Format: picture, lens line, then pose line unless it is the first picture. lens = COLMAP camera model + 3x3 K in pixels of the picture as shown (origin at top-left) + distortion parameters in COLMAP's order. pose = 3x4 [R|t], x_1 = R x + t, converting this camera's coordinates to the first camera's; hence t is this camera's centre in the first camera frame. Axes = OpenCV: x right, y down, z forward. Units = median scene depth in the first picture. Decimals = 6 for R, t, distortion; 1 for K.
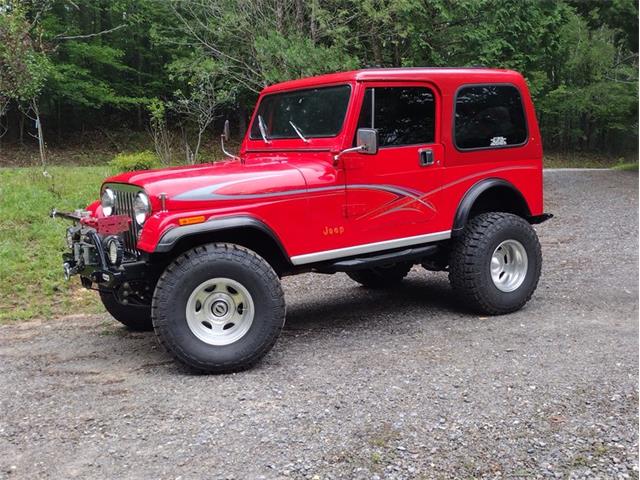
lens RADIAL K [[750.8, 0, 317.9], [0, 750.8, 238.1], [0, 0, 1]] dist [0.129029, -0.260266]
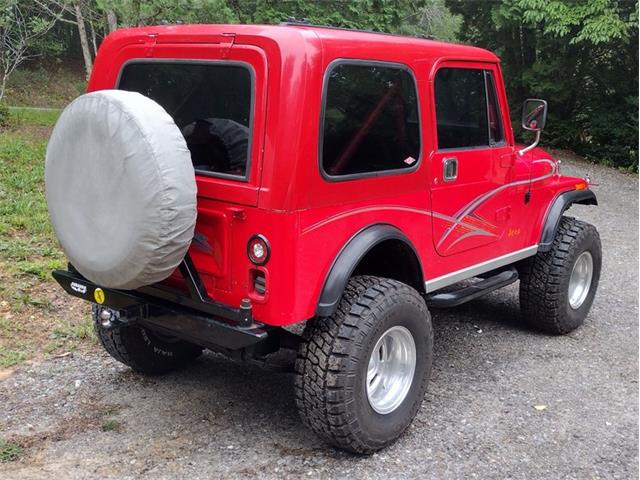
lens RADIAL K [[750.8, 0, 317.9], [0, 750.8, 238.1], [0, 0, 1]] dist [0.129029, -0.260266]
pose [[0.943704, 0.000840, 0.330790, -0.228208], [-0.028352, 0.996522, 0.078354, -0.106477], [-0.329574, -0.083321, 0.940446, 0.449712]]
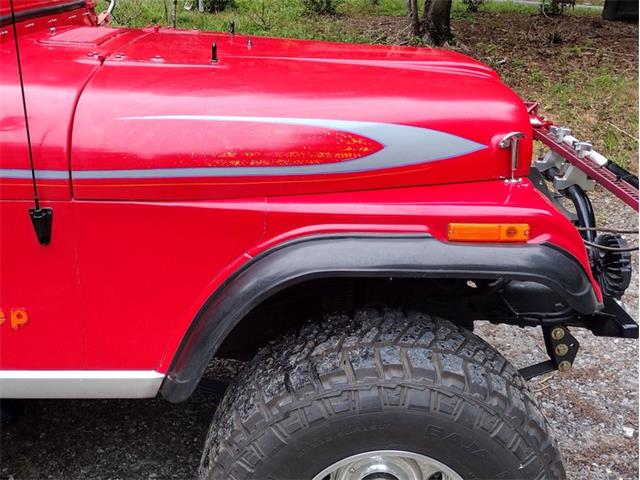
lens RADIAL K [[756.0, 0, 318.6], [0, 756.0, 238.5], [0, 0, 1]] dist [0.121413, -0.249193]
pose [[0.866159, 0.220479, -0.448506, 0.507650], [-0.111285, 0.959983, 0.256998, -0.169935], [0.487221, -0.172689, 0.856034, 1.006102]]
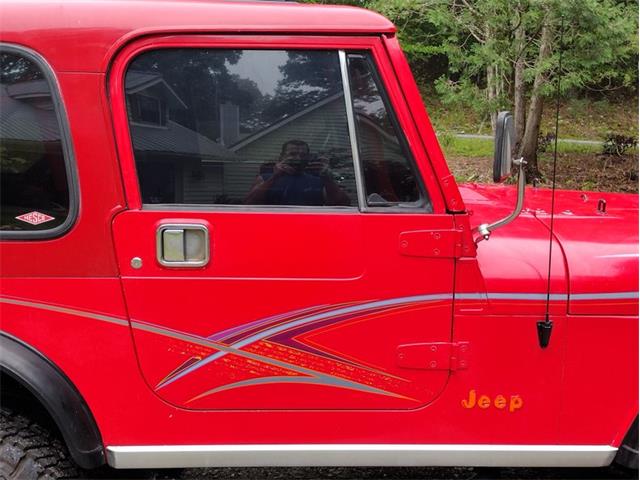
lens RADIAL K [[756.0, 0, 318.6], [0, 756.0, 238.5], [0, 0, 1]] dist [0.121413, -0.249193]
pose [[0.867952, 0.133082, -0.478485, 0.371869], [-0.100587, 0.990568, 0.093048, -0.163945], [0.486355, -0.032632, 0.873152, 0.801180]]
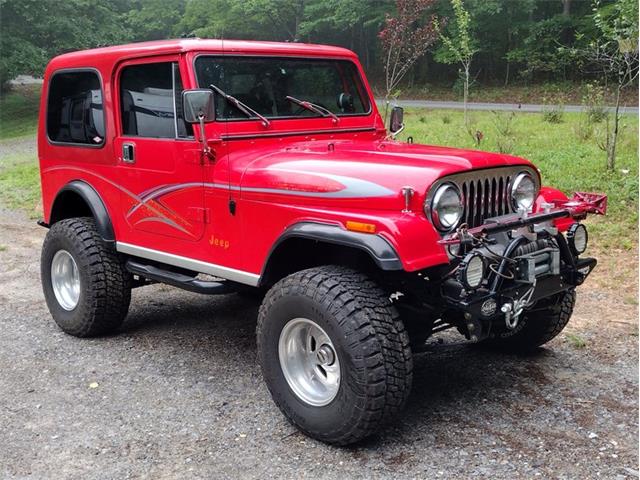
lens RADIAL K [[750.8, 0, 317.9], [0, 750.8, 238.1], [0, 0, 1]] dist [0.129029, -0.260266]
pose [[0.216897, 0.206365, -0.954132, 1.008434], [-0.105873, 0.976608, 0.187159, -0.206779], [0.970436, 0.060423, 0.233672, 1.110804]]
